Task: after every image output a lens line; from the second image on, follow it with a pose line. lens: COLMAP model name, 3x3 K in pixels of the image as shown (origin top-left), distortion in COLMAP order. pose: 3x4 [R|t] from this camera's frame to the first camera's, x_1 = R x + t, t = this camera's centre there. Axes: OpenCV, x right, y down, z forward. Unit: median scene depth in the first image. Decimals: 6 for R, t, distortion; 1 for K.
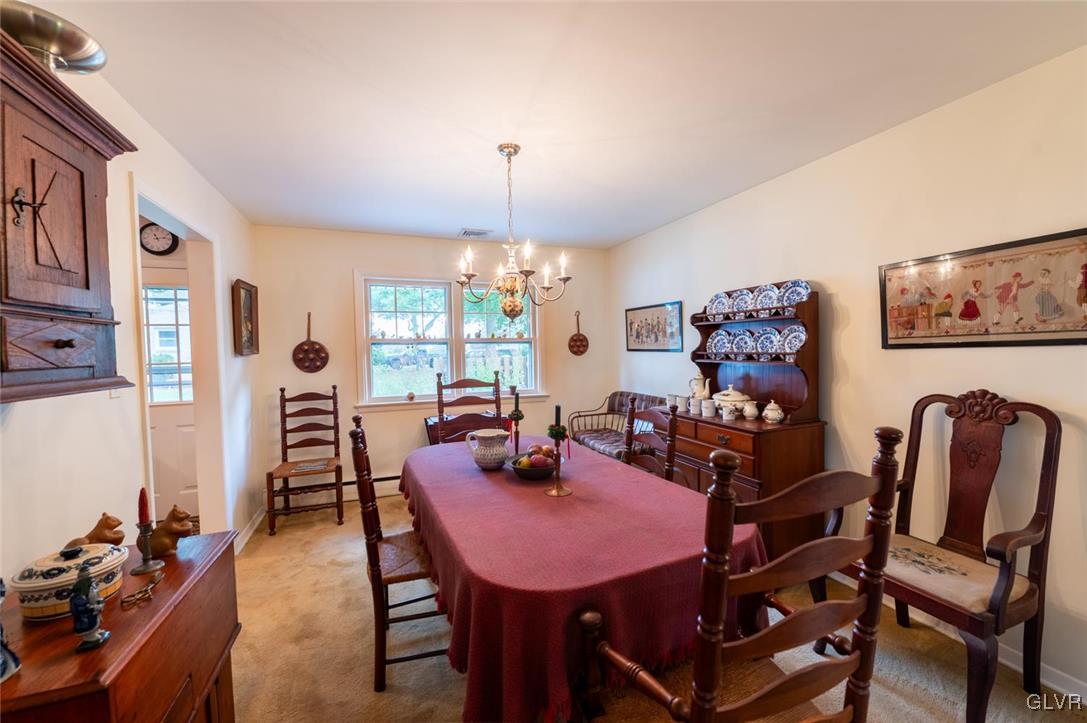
lens RADIAL K [[431.3, 0, 547.0], [0, 431.3, 361.4], [0, 0, 1]] dist [-0.001210, -0.000145]
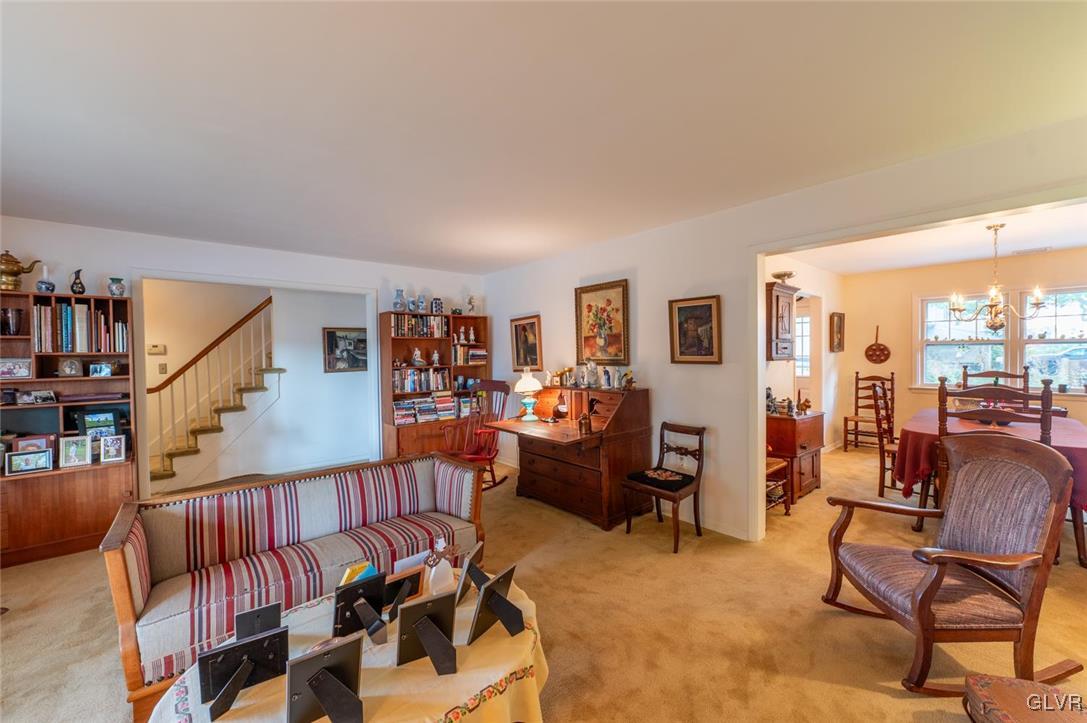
lens RADIAL K [[431.3, 0, 550.3], [0, 431.3, 367.5], [0, 0, 1]] dist [-0.001210, -0.000145]
pose [[0.347800, 0.043144, -0.936575, 0.530119], [-0.025252, 0.999009, 0.036642, 0.012837], [0.937229, 0.010907, 0.348545, -0.690856]]
